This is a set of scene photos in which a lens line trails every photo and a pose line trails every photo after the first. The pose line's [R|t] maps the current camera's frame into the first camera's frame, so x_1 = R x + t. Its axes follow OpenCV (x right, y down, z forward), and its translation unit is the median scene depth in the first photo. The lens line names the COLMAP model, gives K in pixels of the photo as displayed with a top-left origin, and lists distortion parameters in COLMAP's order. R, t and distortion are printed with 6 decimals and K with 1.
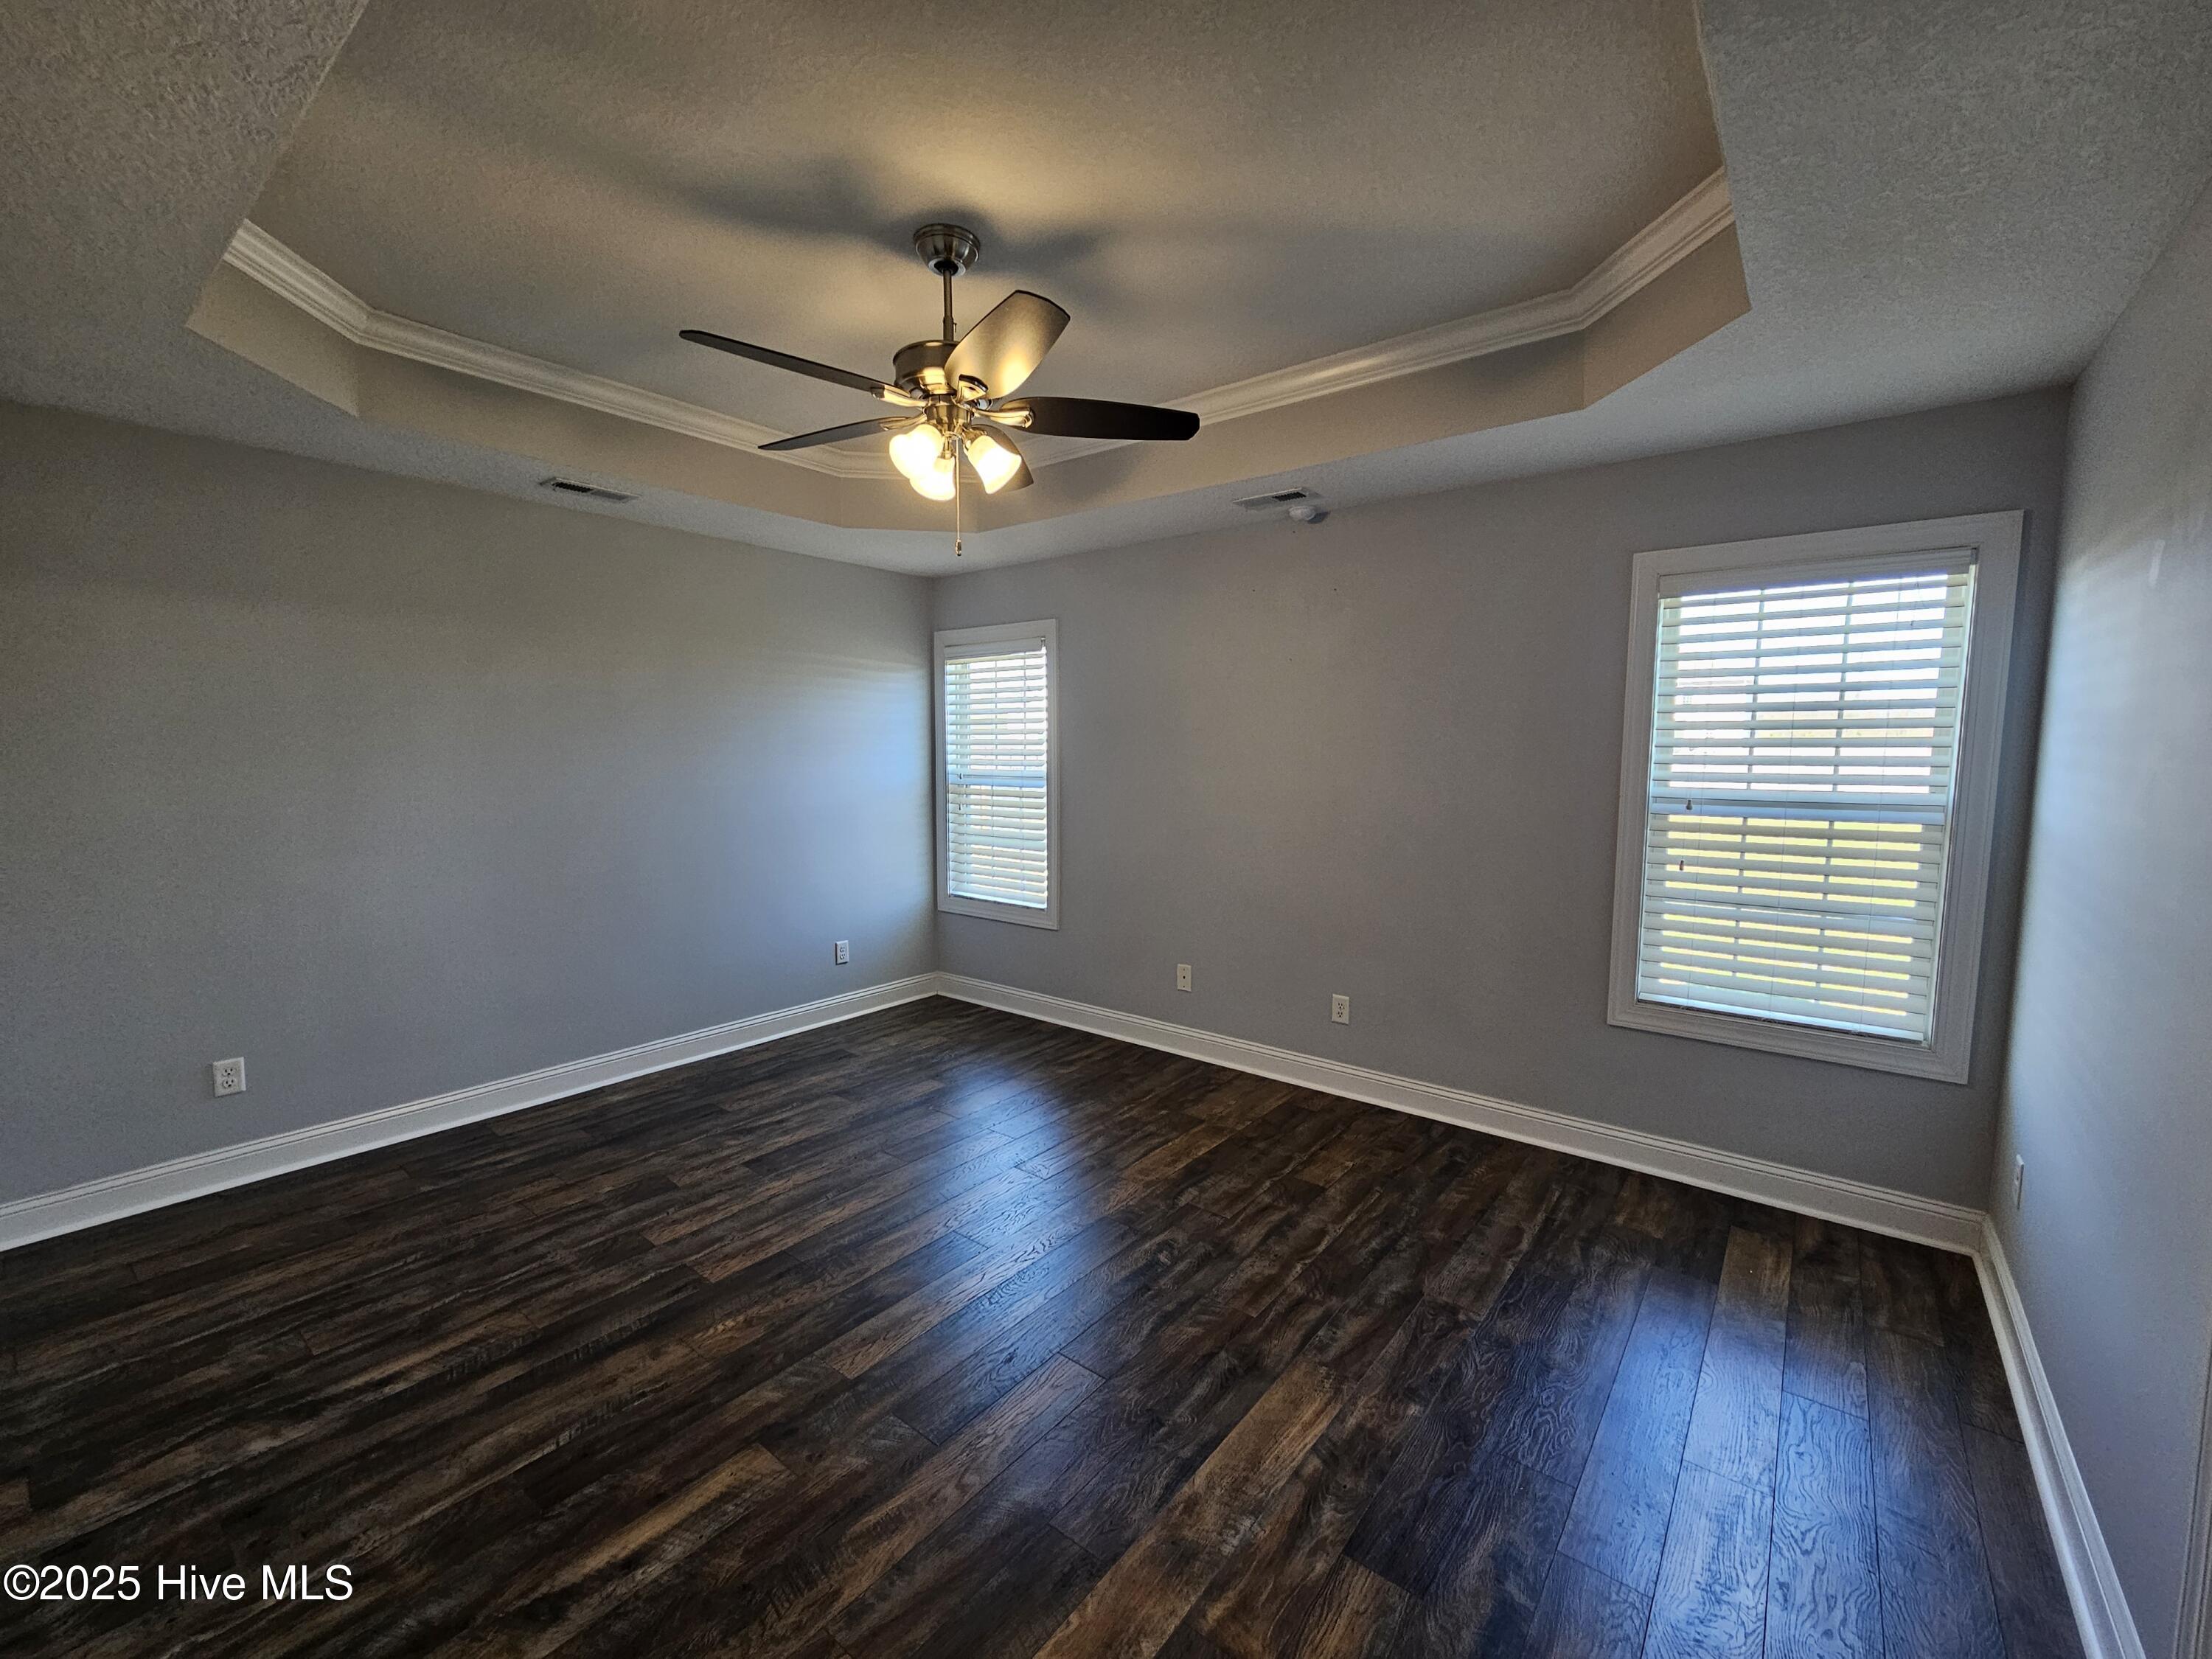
lens RADIAL K [[908.1, 0, 1111.0], [0, 908.1, 836.1], [0, 0, 1]] dist [-0.001502, 0.001453]
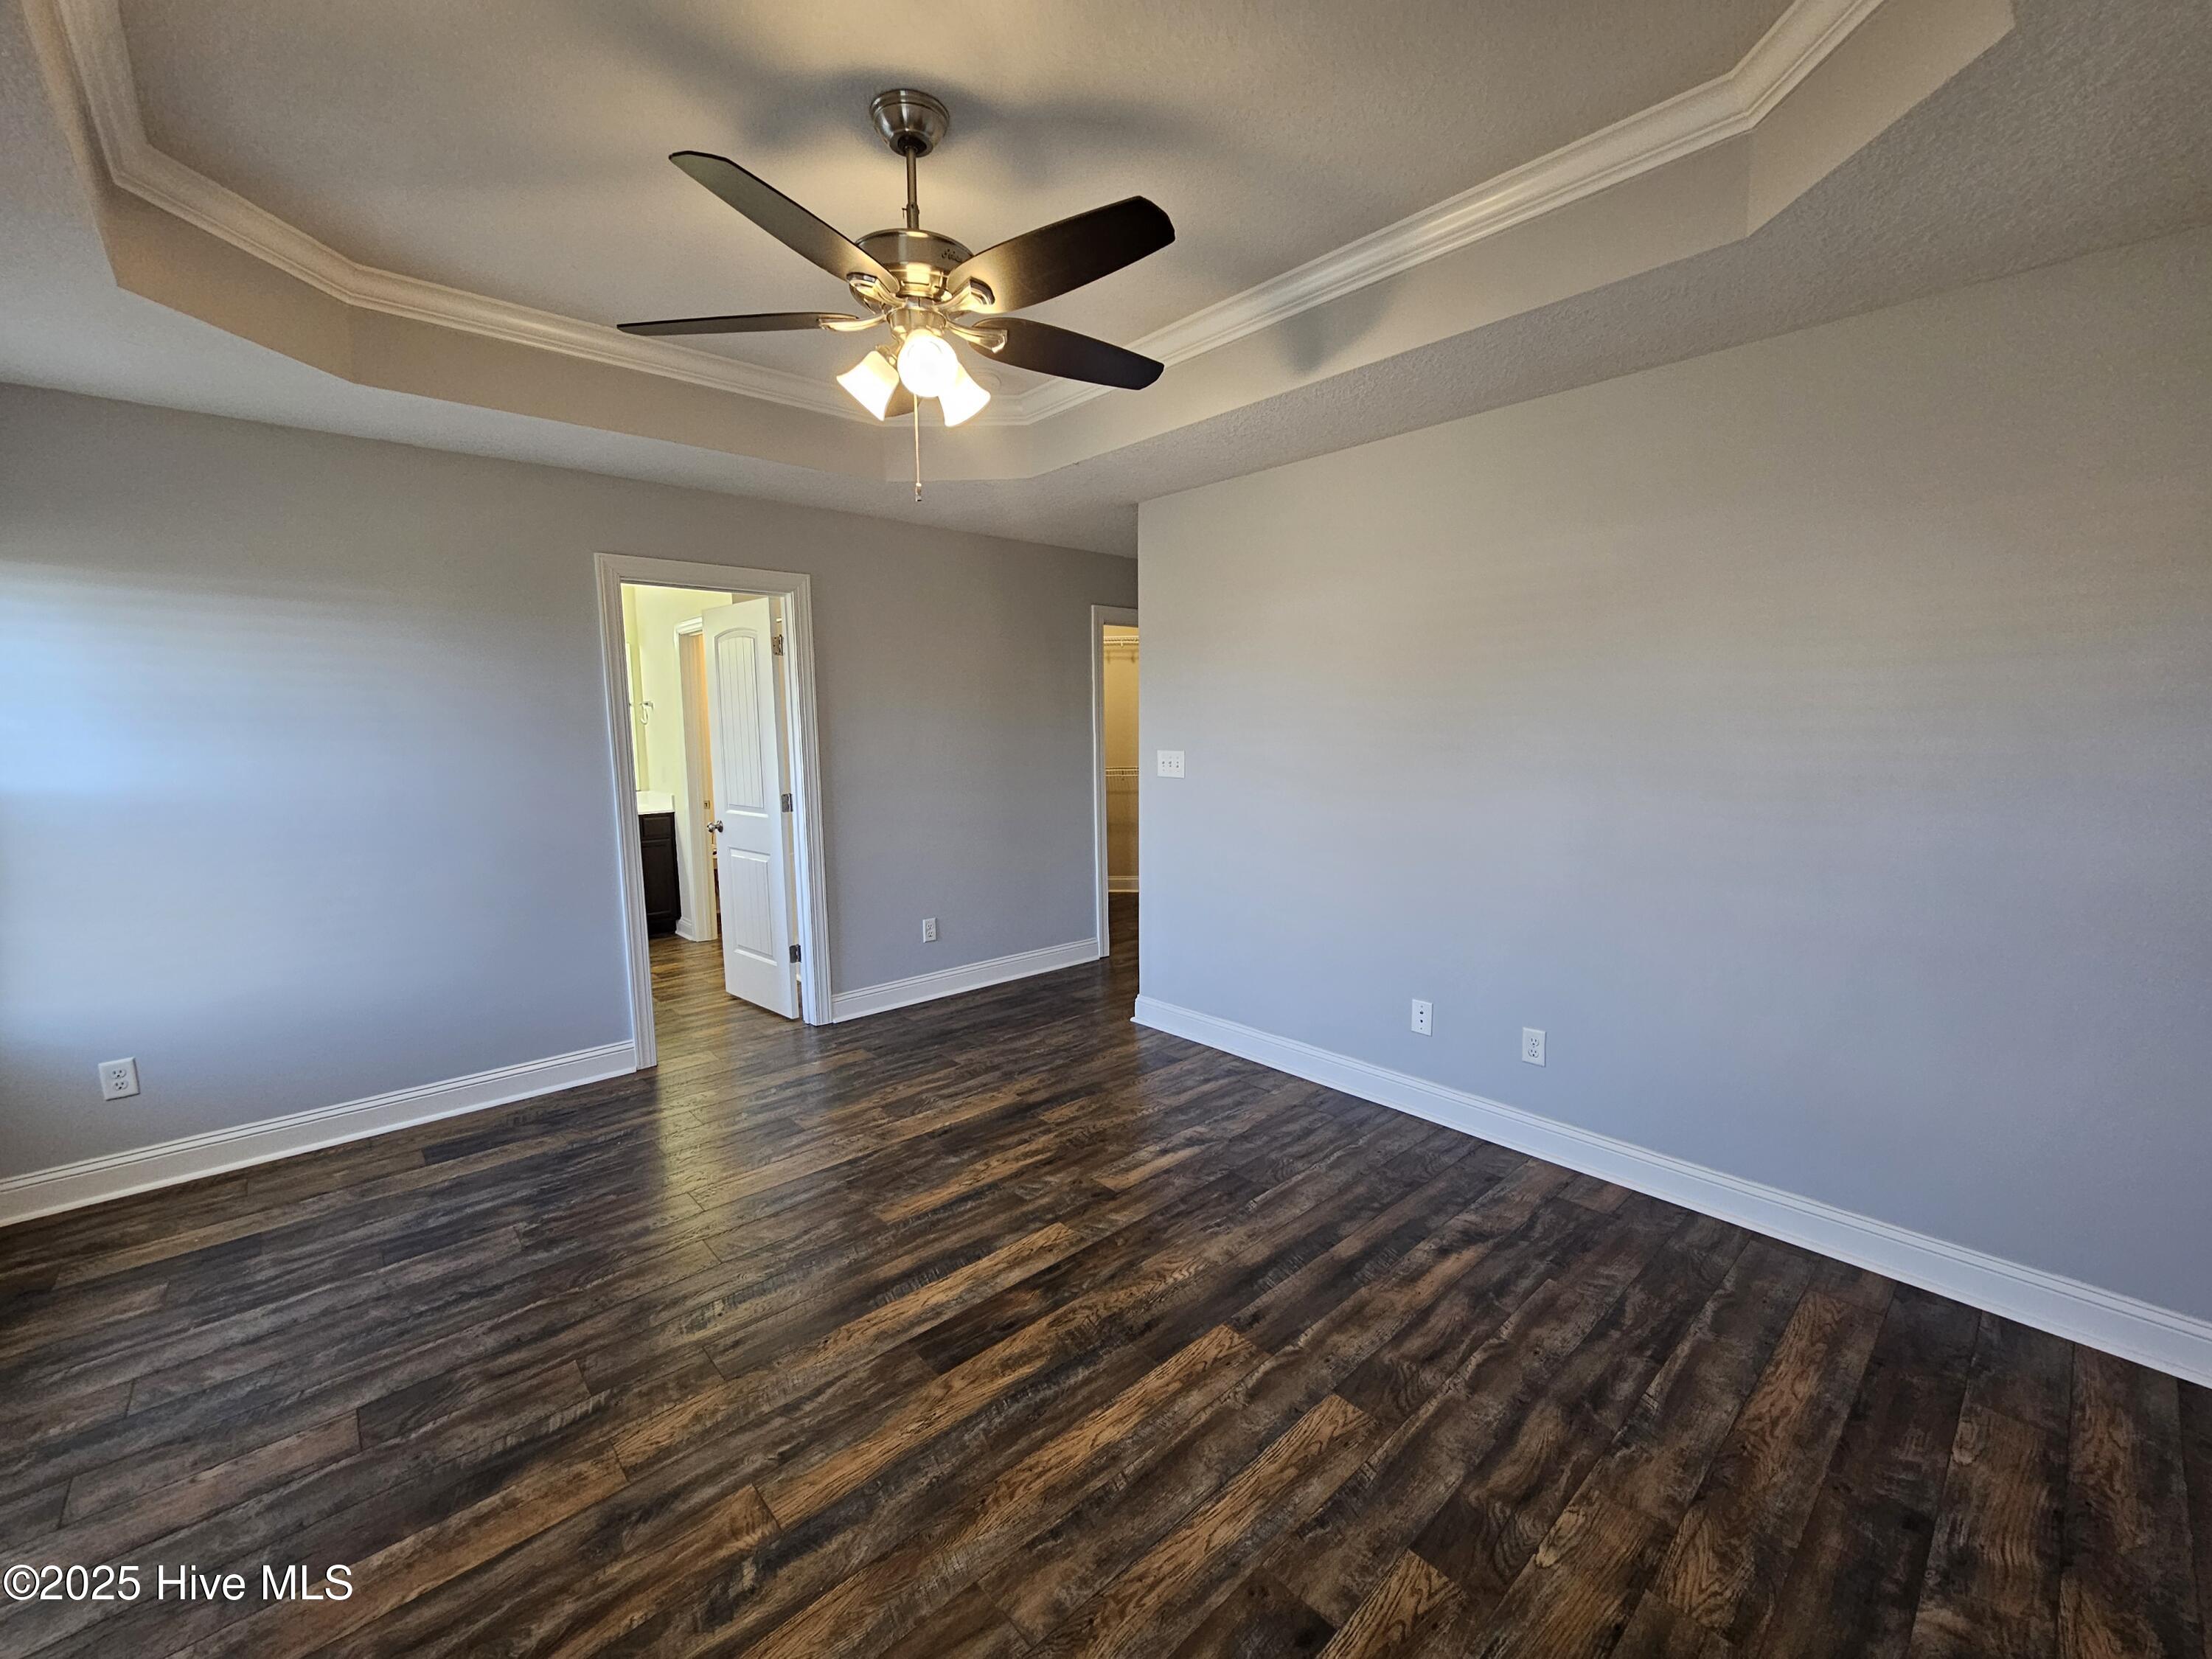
lens RADIAL K [[908.1, 0, 1108.6], [0, 908.1, 830.7], [0, 0, 1]] dist [-0.001502, 0.001453]
pose [[-0.986278, -0.015338, 0.164382, -0.462858], [0.020962, 0.975982, 0.216841, -0.165018], [-0.163760, 0.217312, -0.962267, 1.740728]]
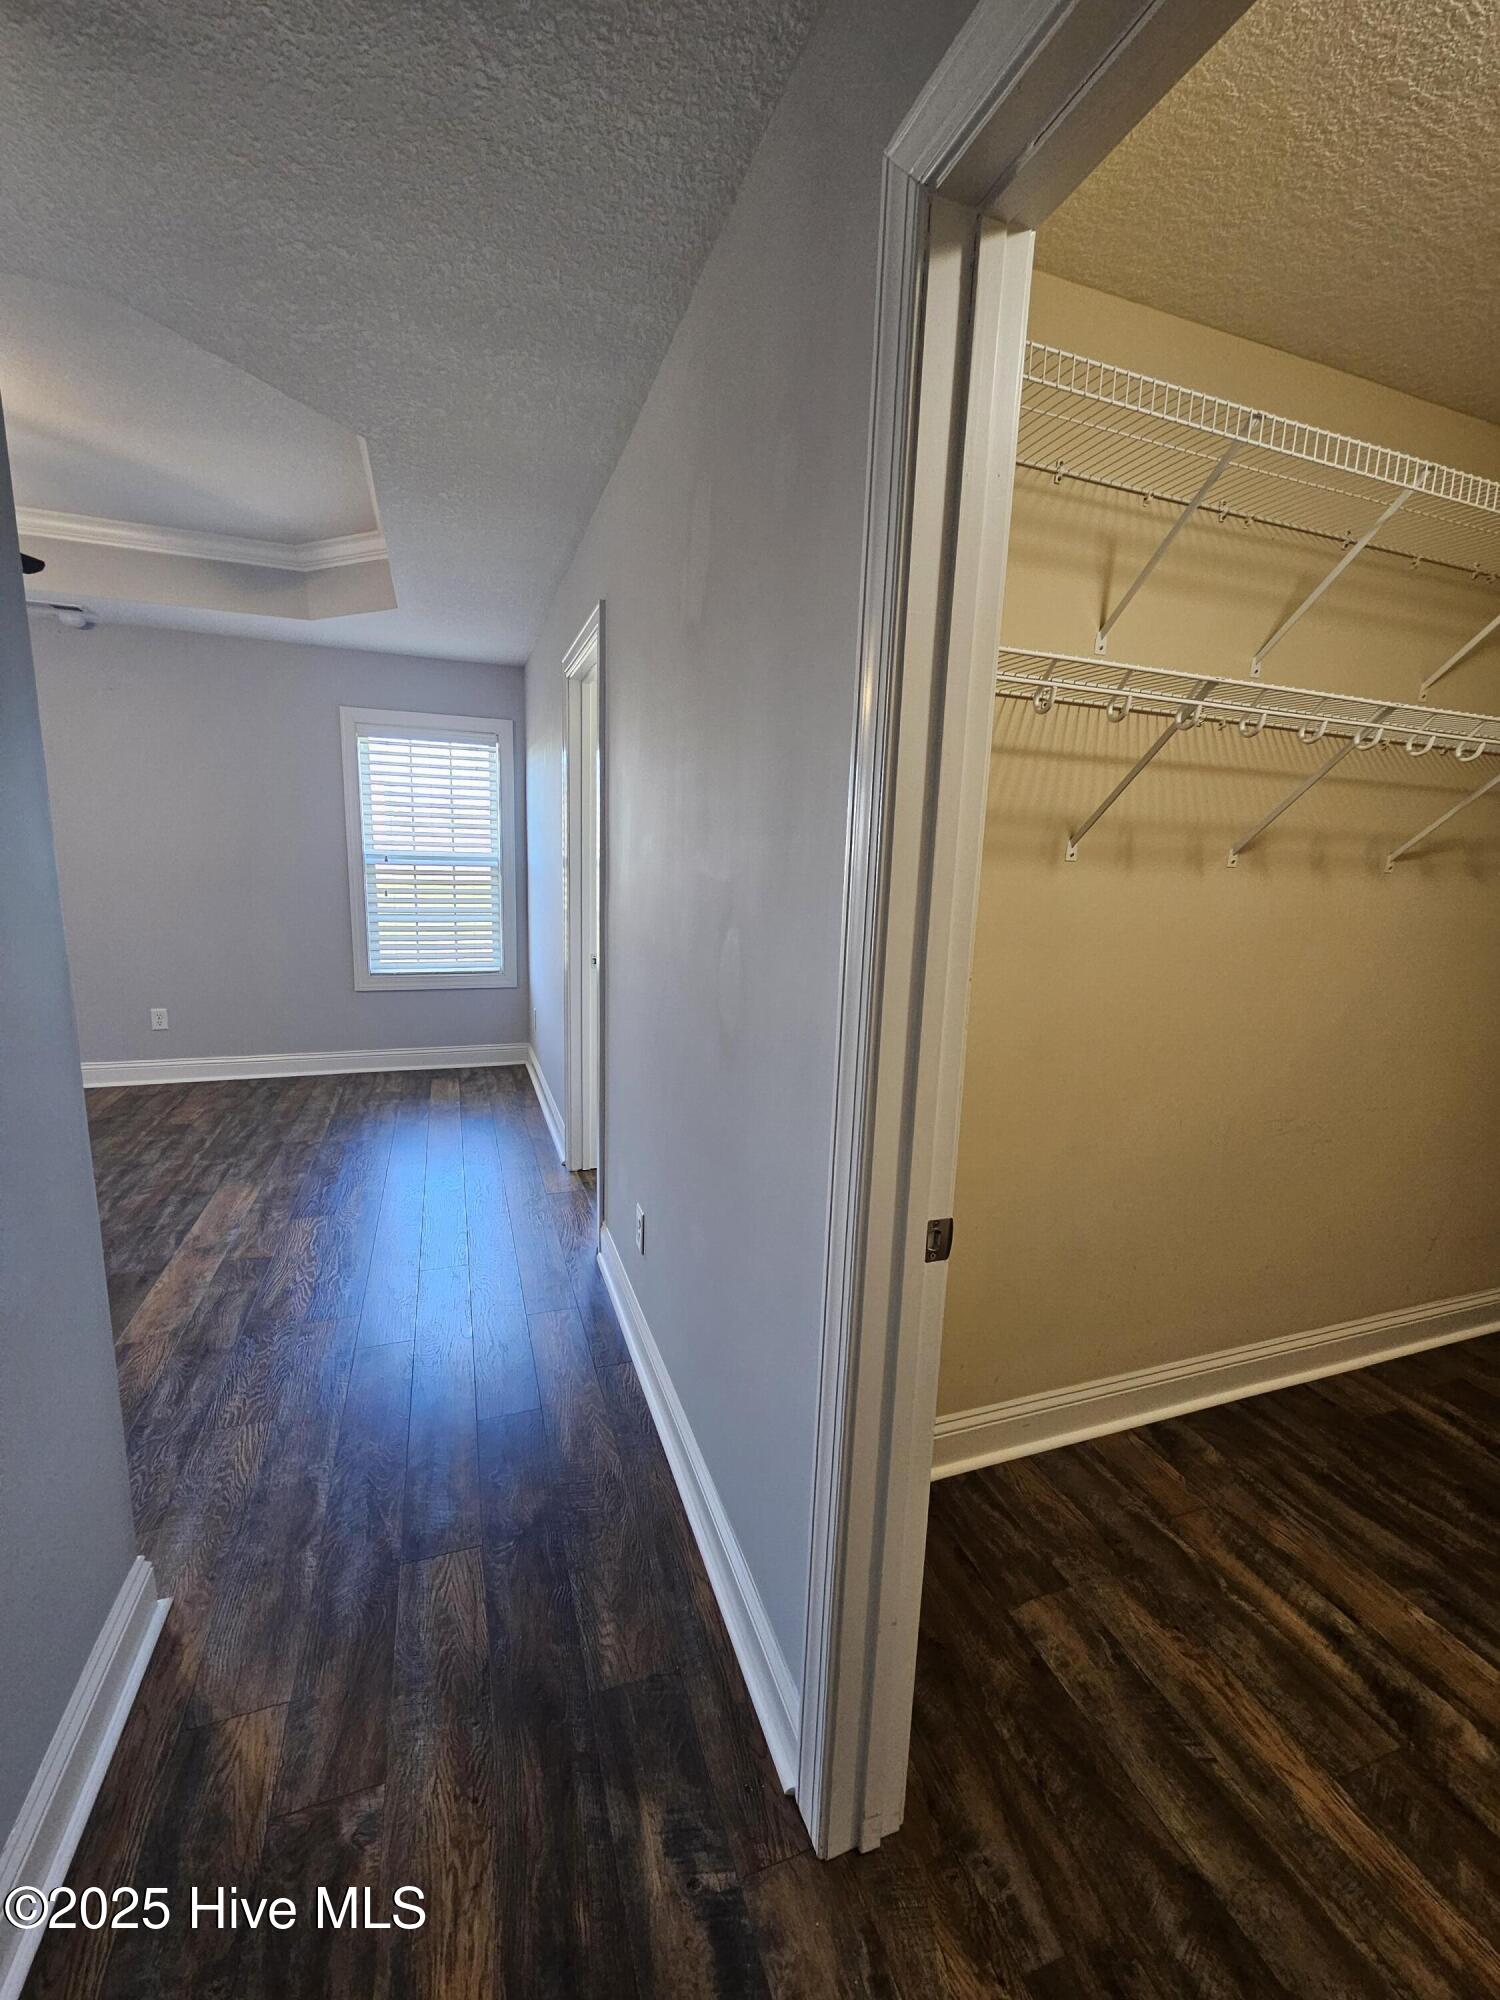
lens RADIAL K [[814.7, 0, 752.9], [0, 814.7, 1005.1], [0, 0, 1]] dist [-0.003015, -0.001013]
pose [[0.521524, -0.141875, 0.841358, -0.441060], [0.049467, 0.989448, 0.136184, 0.079978], [-0.851801, -0.029404, 0.523039, -0.540272]]
